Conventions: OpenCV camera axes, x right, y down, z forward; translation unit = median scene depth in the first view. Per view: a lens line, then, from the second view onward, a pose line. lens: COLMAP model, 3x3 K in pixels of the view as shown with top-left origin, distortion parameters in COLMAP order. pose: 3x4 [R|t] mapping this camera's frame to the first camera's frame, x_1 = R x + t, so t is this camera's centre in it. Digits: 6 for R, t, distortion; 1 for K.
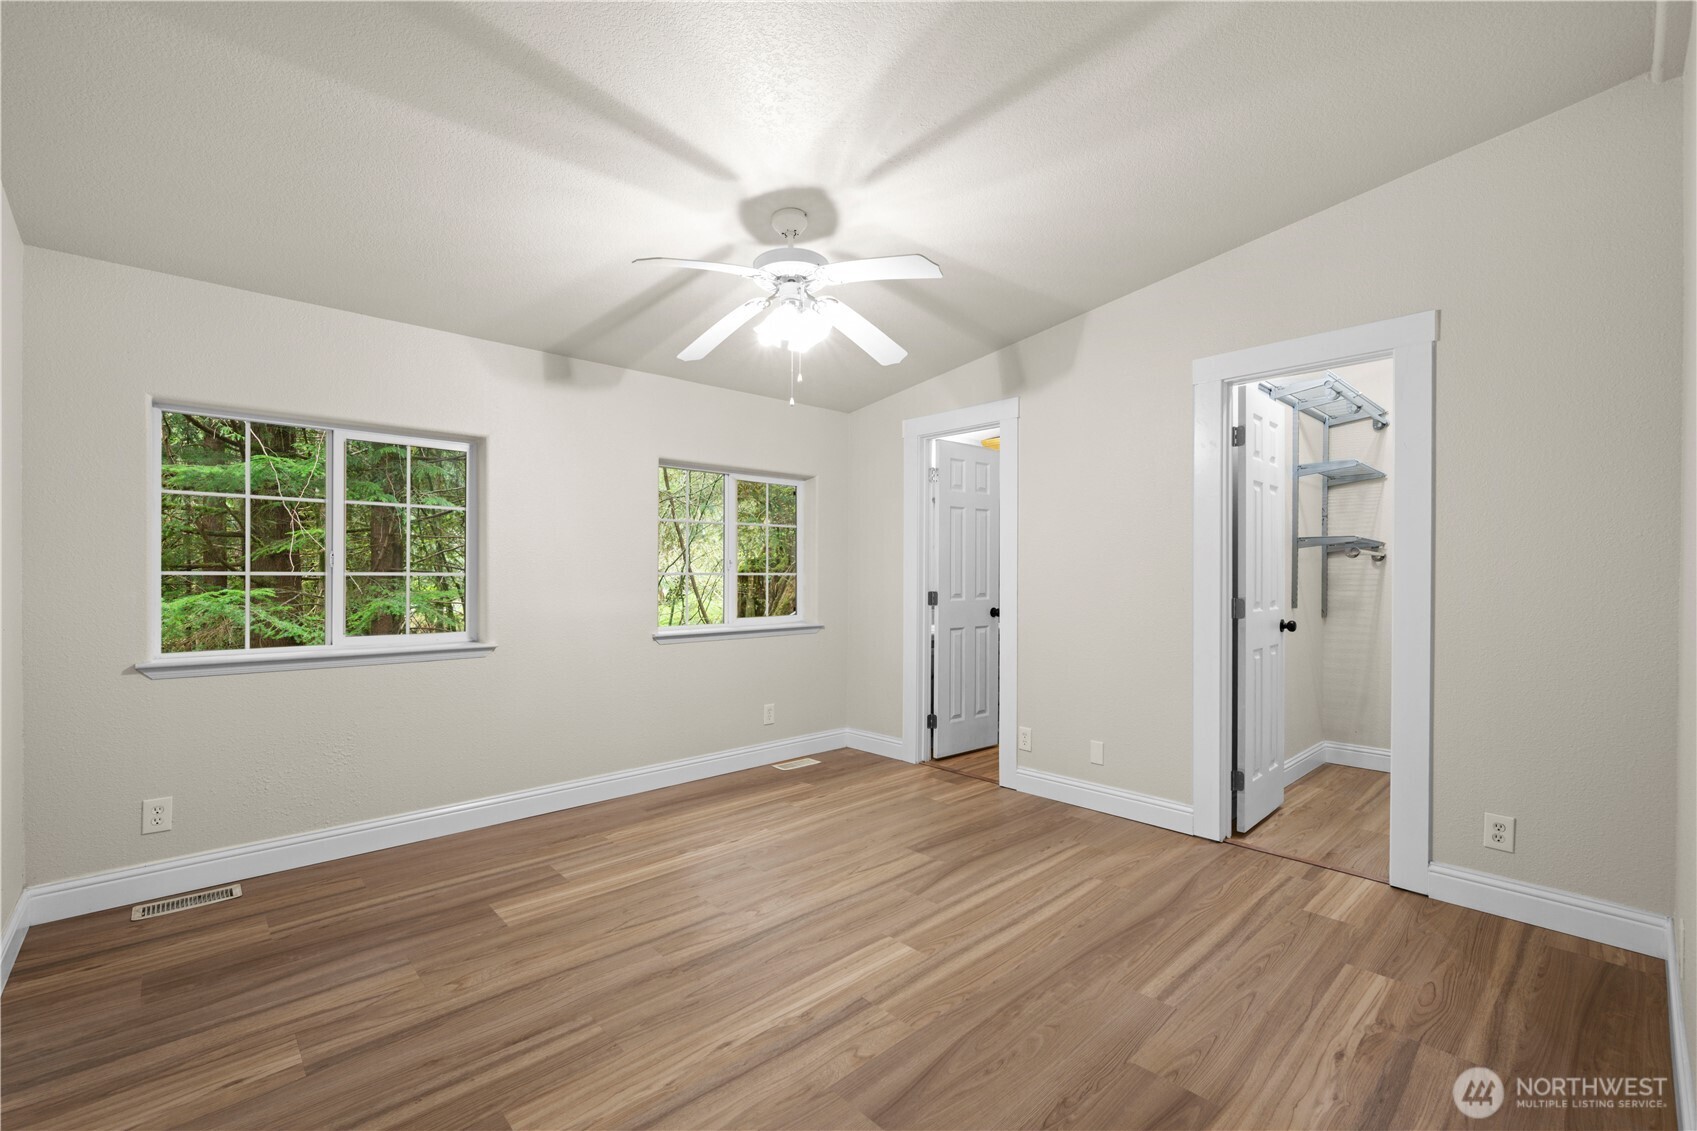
lens RADIAL K [[728.4, 0, 849.6], [0, 728.4, 569.2], [0, 0, 1]] dist [-0.001555, 0.000052]
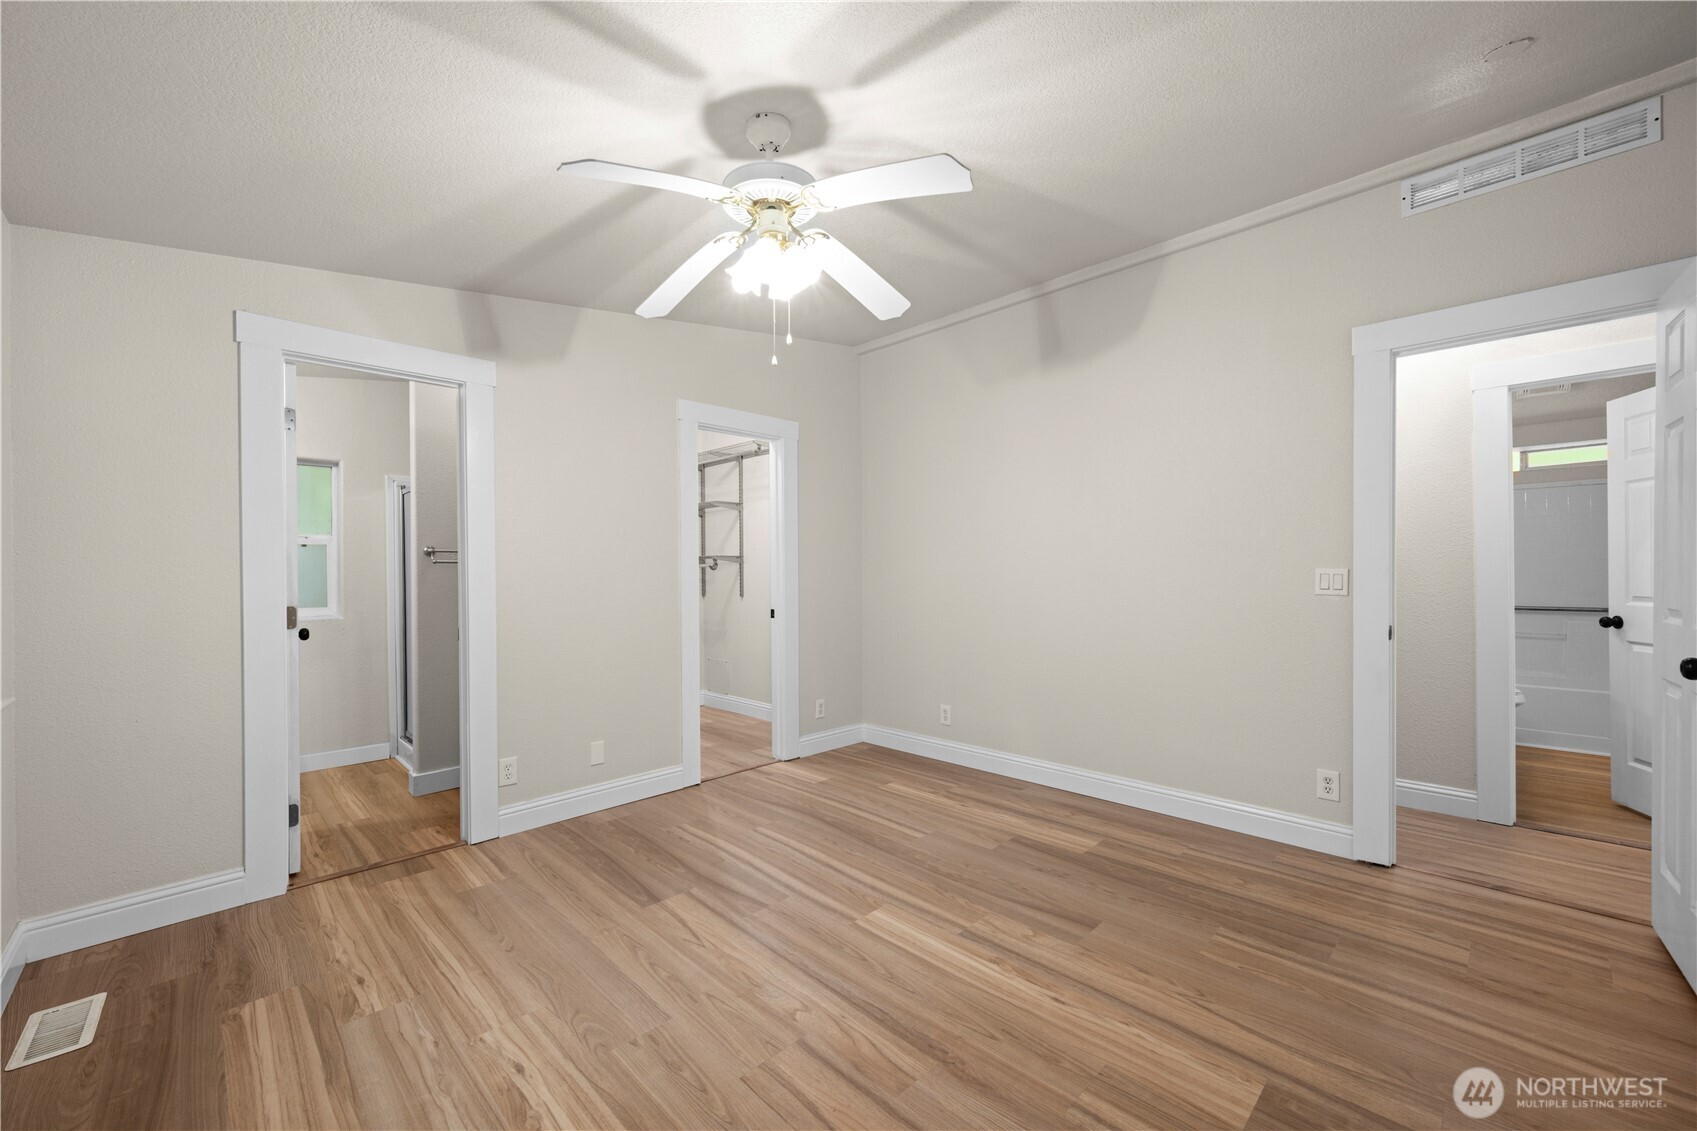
lens RADIAL K [[672.6, 0, 844.2], [0, 672.6, 574.9], [0, 0, 1]] dist [-0.002424, 0.000160]
pose [[-0.036437, -0.005298, 0.999322, -0.716302], [0.002796, 0.999981, 0.005403, 0.002501], [-0.999332, 0.002991, -0.036421, 0.831008]]
